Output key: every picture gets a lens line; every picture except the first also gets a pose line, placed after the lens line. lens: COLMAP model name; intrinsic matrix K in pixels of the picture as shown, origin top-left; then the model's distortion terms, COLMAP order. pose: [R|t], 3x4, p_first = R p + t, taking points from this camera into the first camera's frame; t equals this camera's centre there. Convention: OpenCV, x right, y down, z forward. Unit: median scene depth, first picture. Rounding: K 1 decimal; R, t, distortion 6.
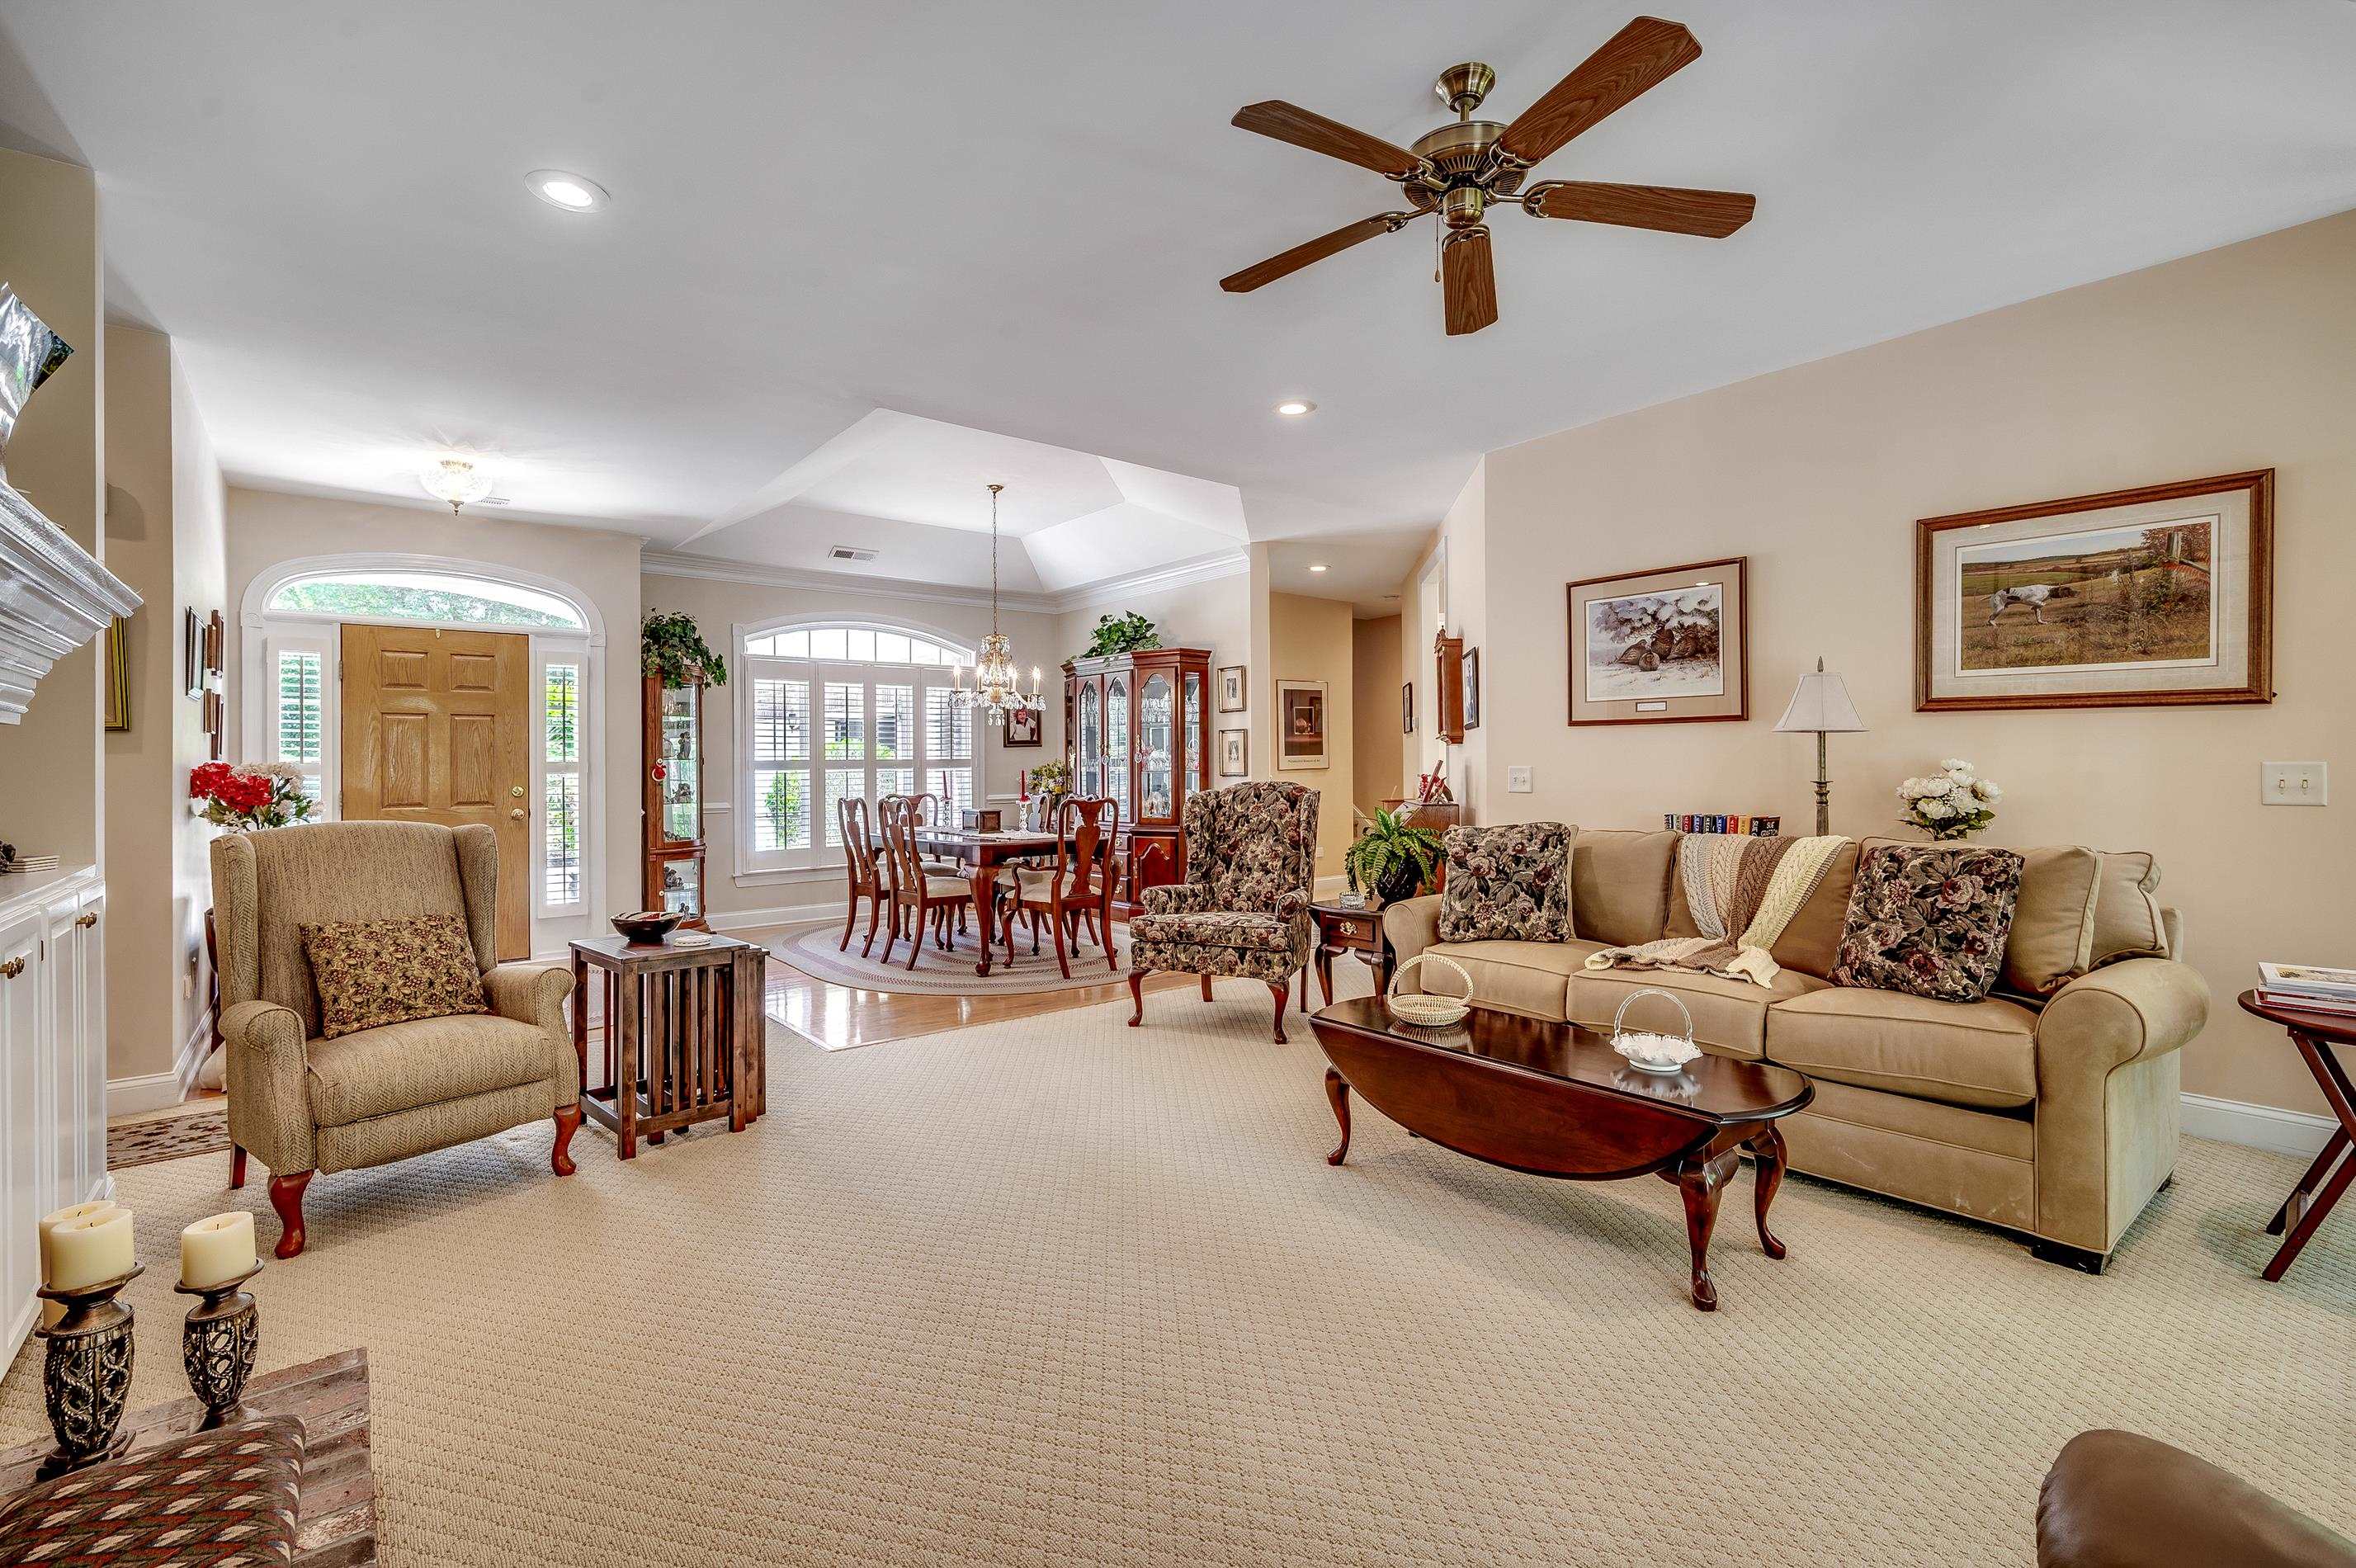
lens RADIAL K [[1045.4, 0, 1178.0], [0, 1045.4, 784.0], [0, 0, 1]] dist [0.001244, 0.000145]
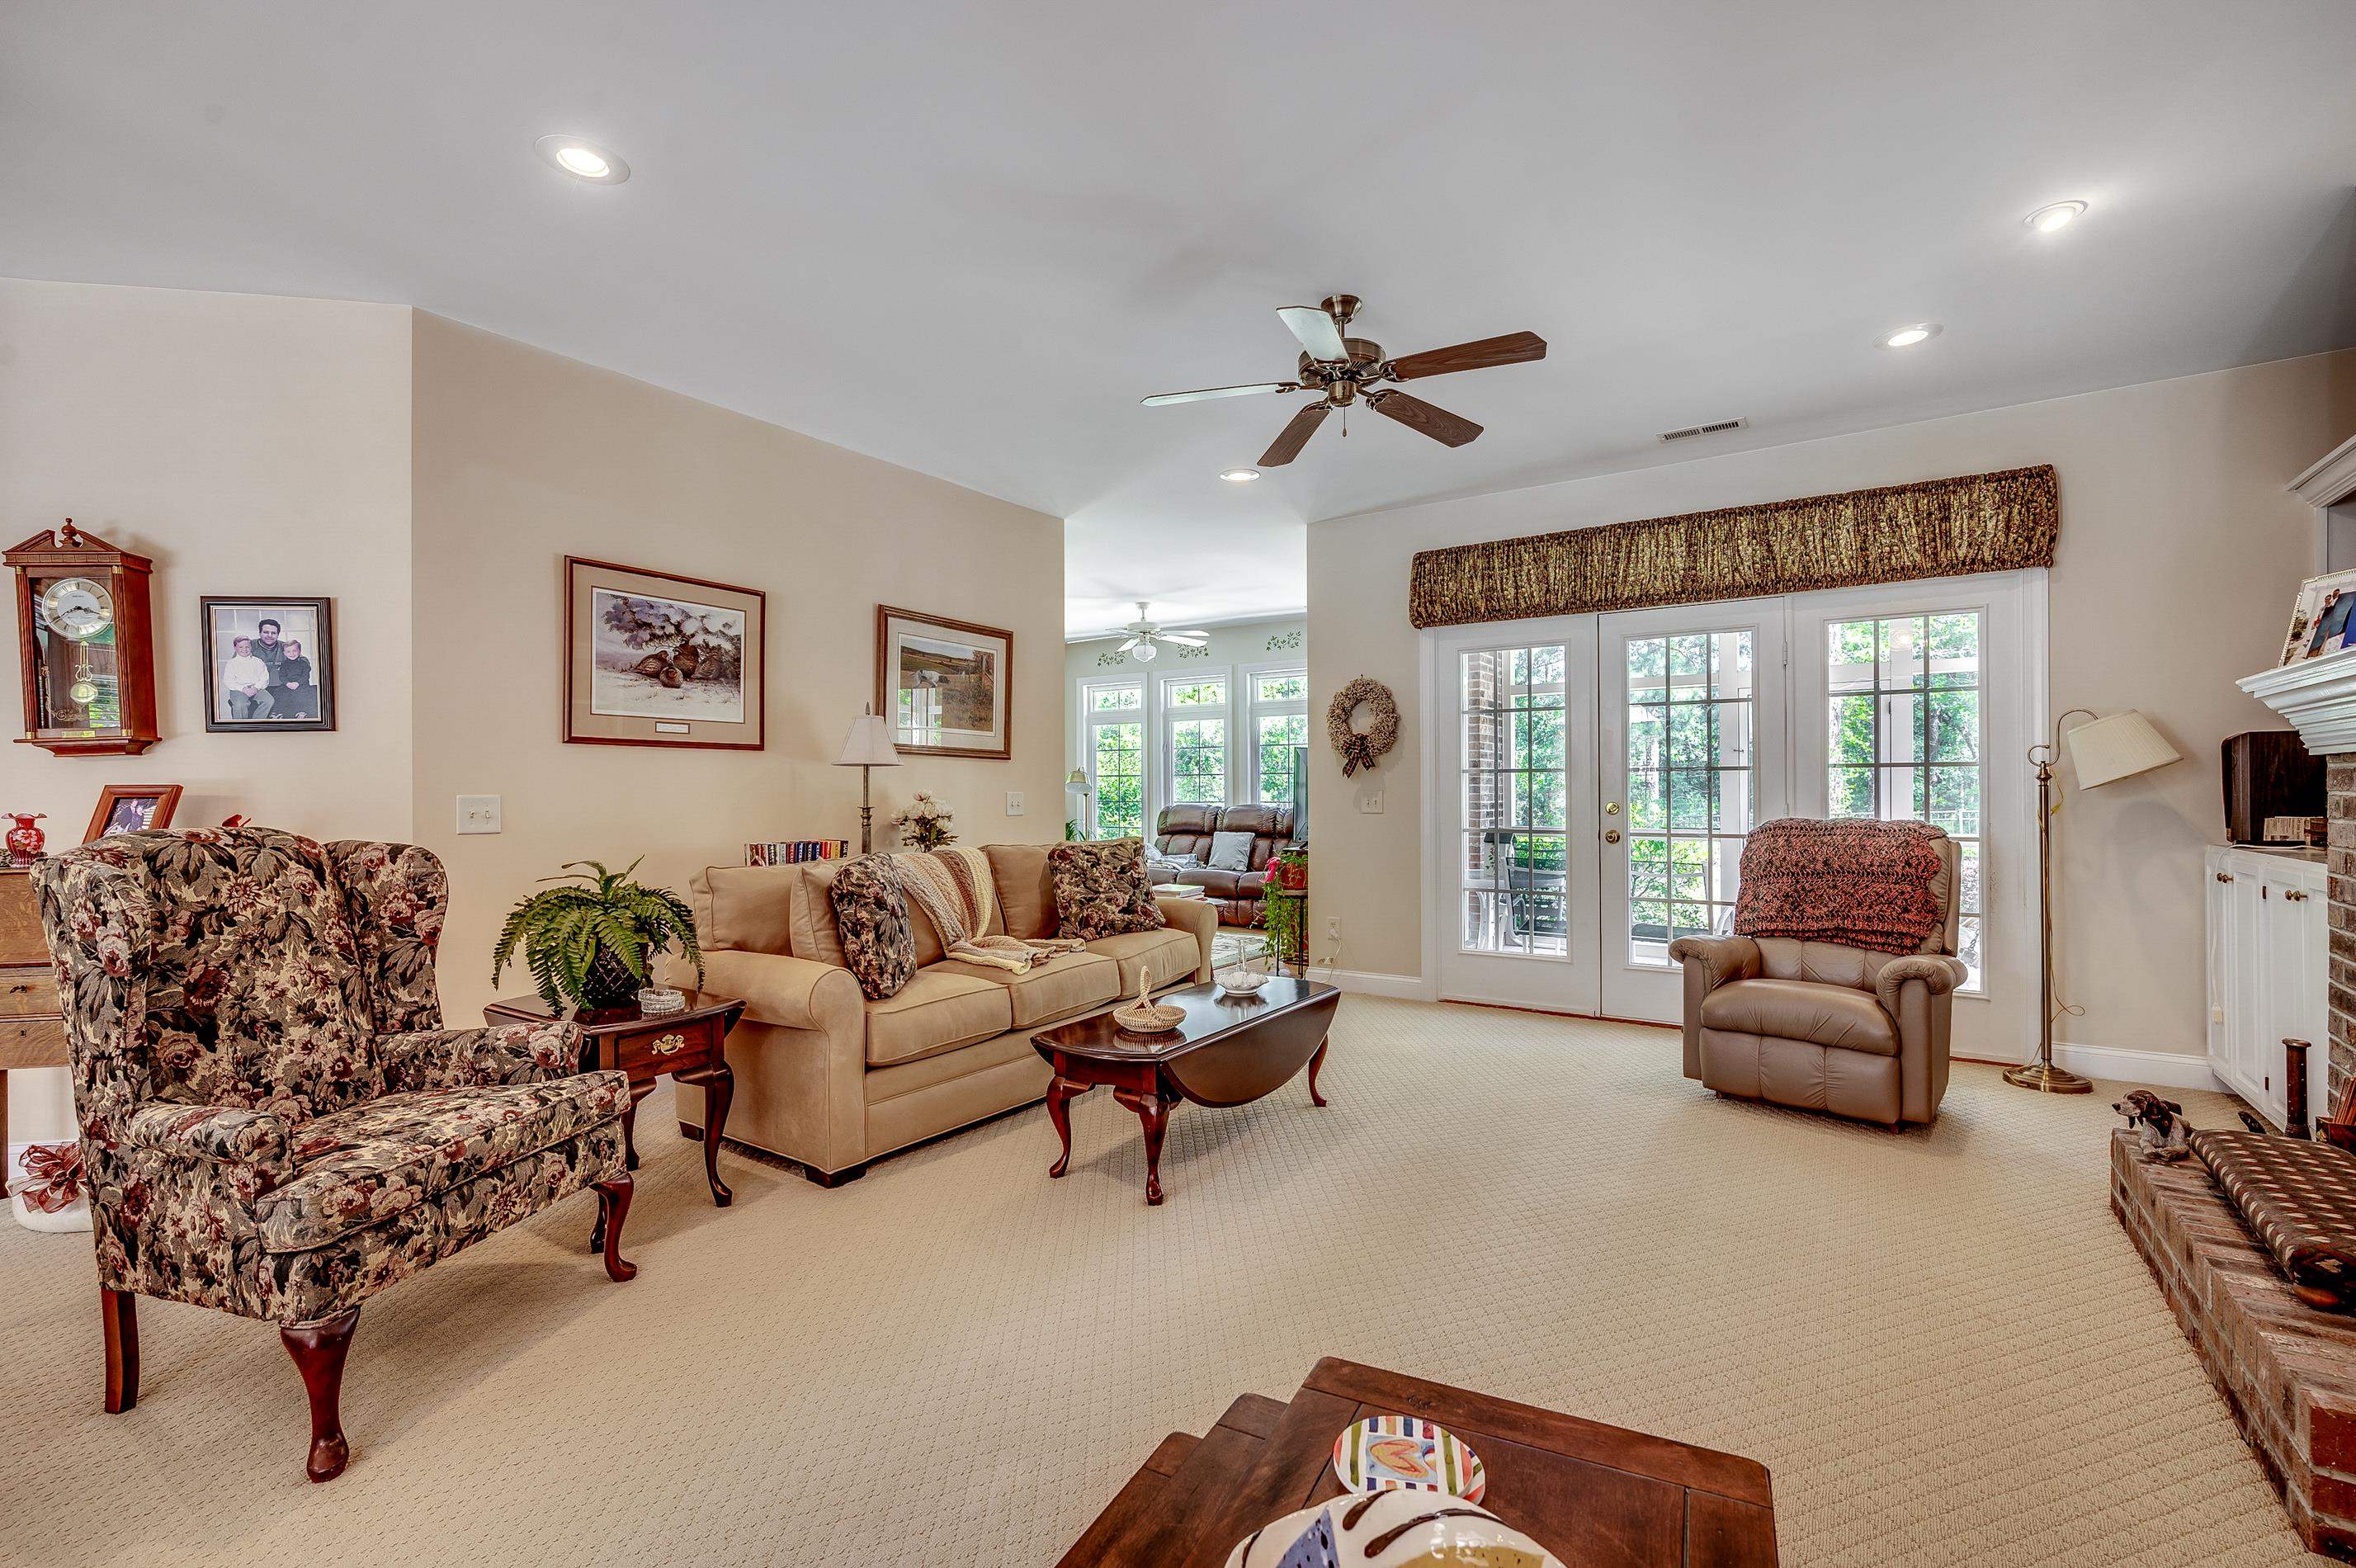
lens RADIAL K [[1053.3, 0, 1178.0], [0, 1053.3, 784.0], [0, 0, 1]] dist [0.031802, 0.000089]
pose [[-0.292589, 0.019817, 0.956033, -0.515460], [0.028894, 0.999512, -0.011875, -0.003703], [-0.955802, 0.024149, -0.293019, 0.833746]]
